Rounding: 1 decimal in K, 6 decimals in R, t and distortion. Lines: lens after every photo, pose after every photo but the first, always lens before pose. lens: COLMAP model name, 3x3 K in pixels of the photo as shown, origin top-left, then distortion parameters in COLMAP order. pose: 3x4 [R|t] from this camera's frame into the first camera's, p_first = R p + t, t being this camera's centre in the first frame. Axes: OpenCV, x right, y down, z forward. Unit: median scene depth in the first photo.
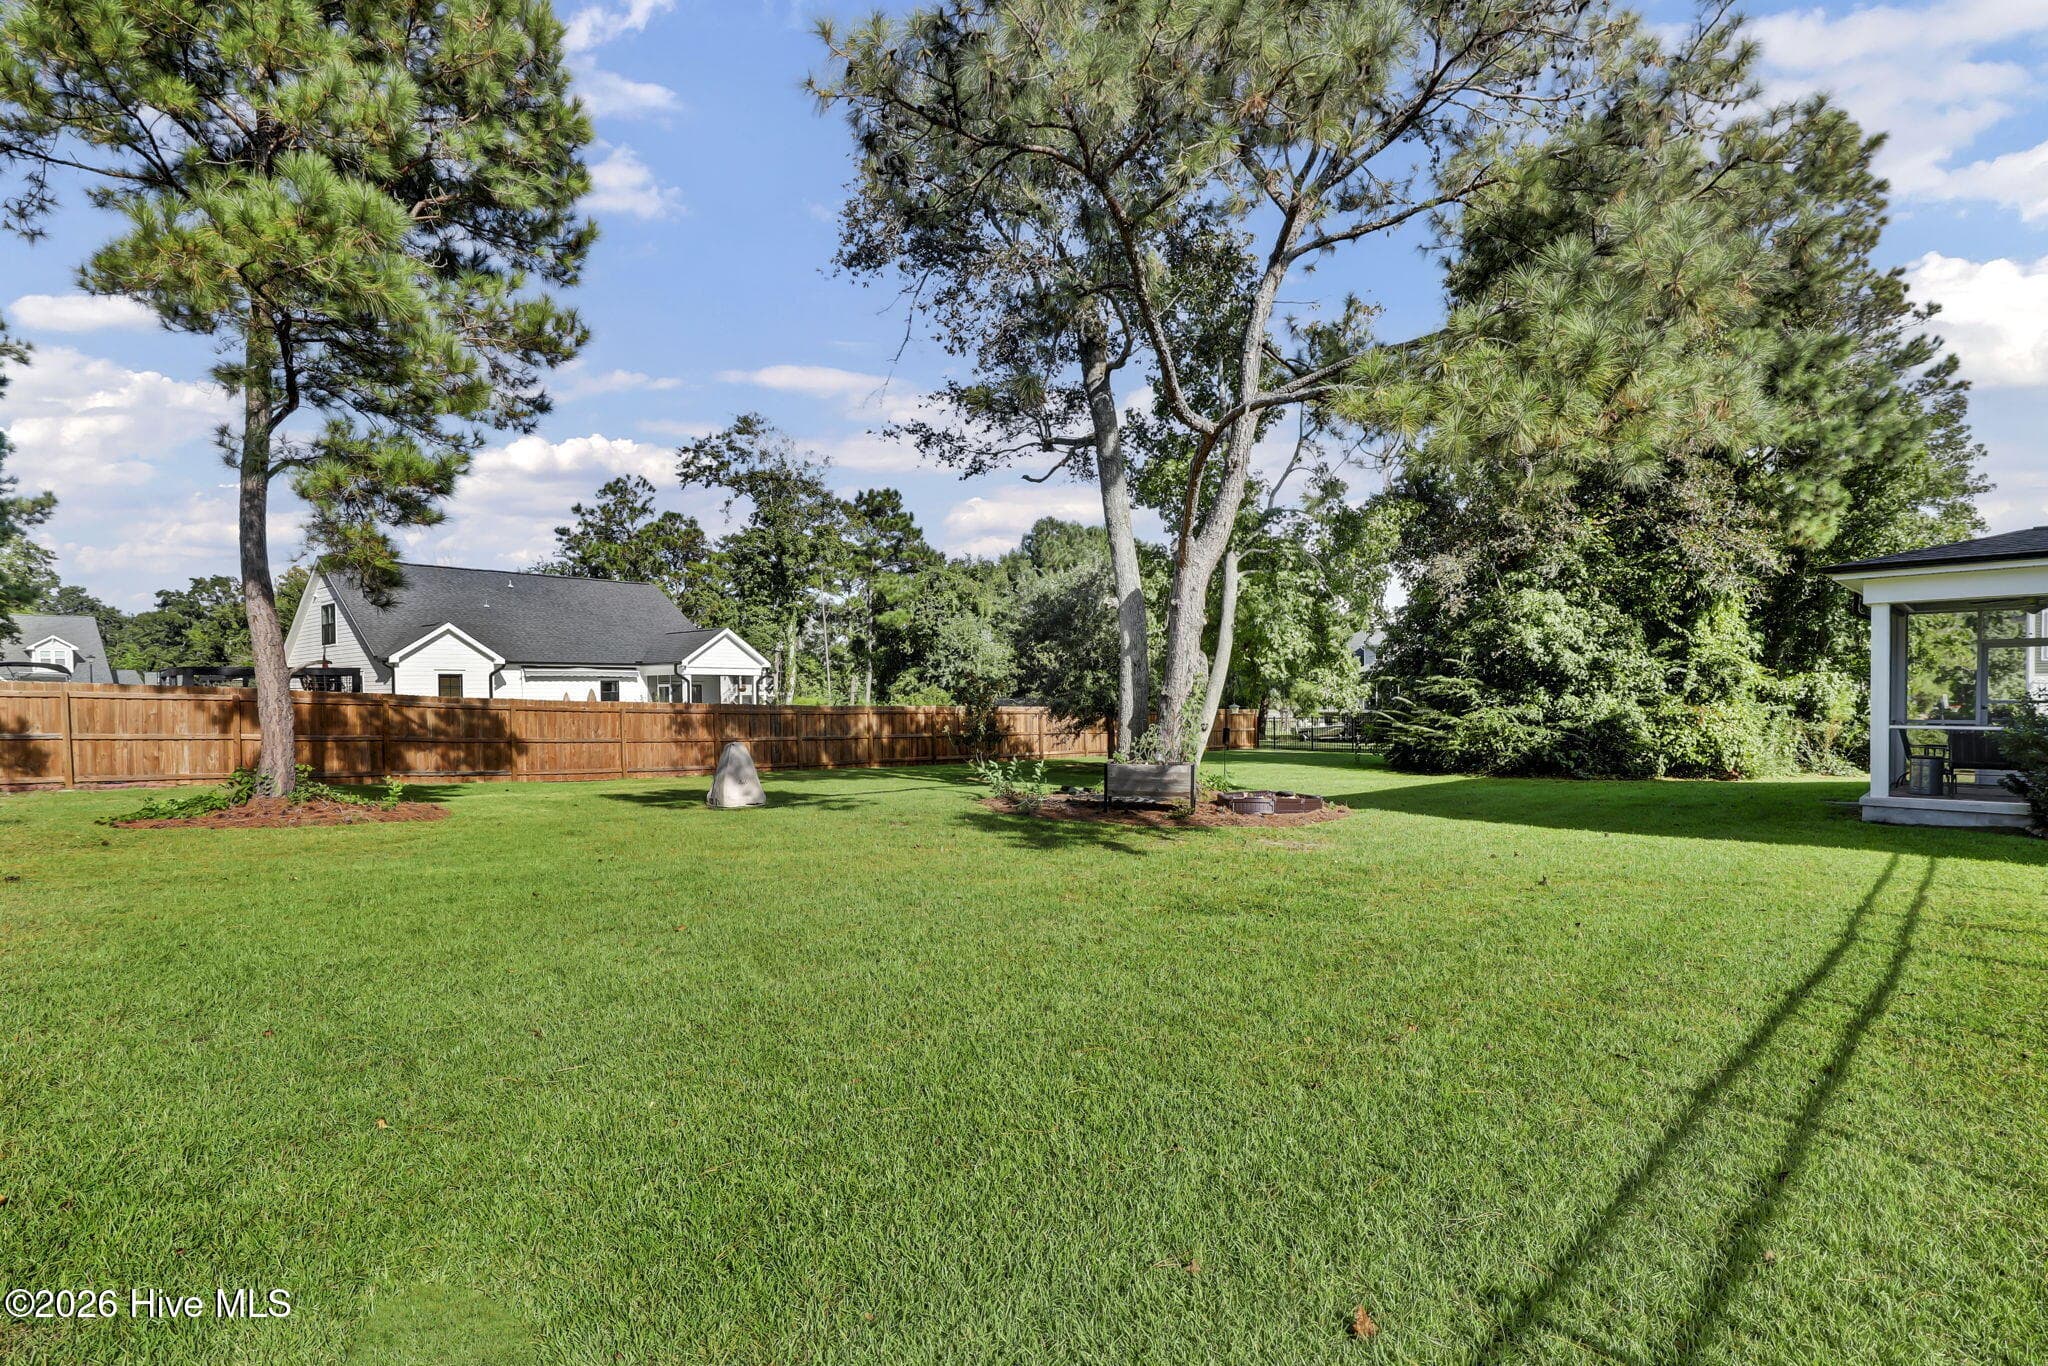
lens RADIAL K [[1031.7, 0, 1024.7], [0, 1031.7, 699.8], [0, 0, 1]] dist [-0.002058, -0.000345]
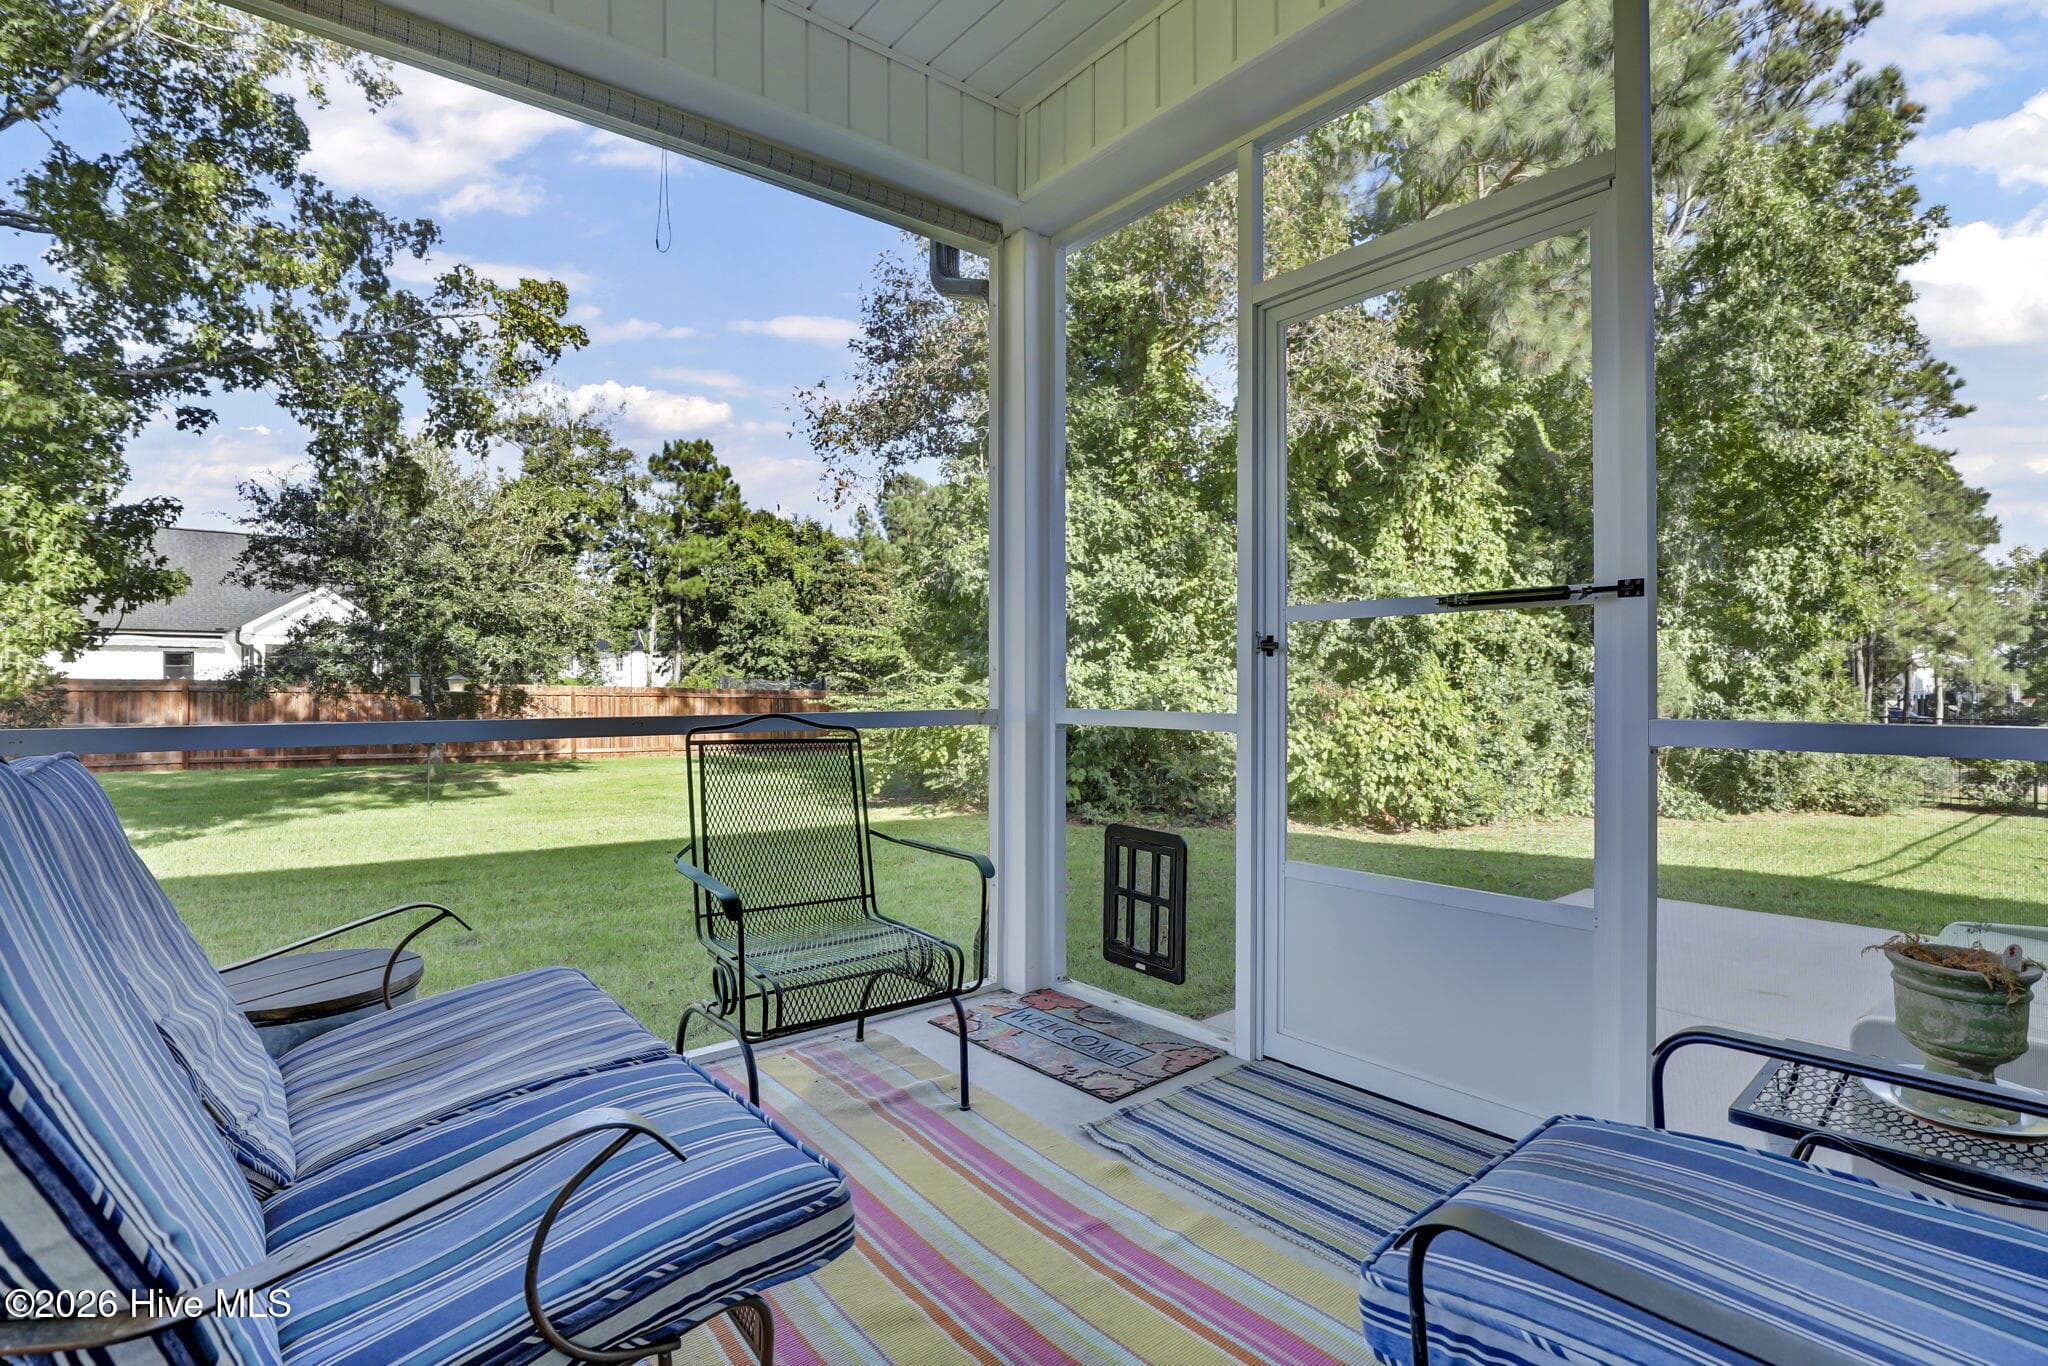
lens RADIAL K [[989.3, 0, 1024.0], [0, 989.3, 683.0], [0, 0, 1]] dist [-0.004612, -0.000651]
pose [[0.996062, 0.006663, -0.088410, 0.232184], [-0.007188, 0.999958, -0.005620, 0.003897], [0.088369, 0.006233, 0.996068, 0.208880]]
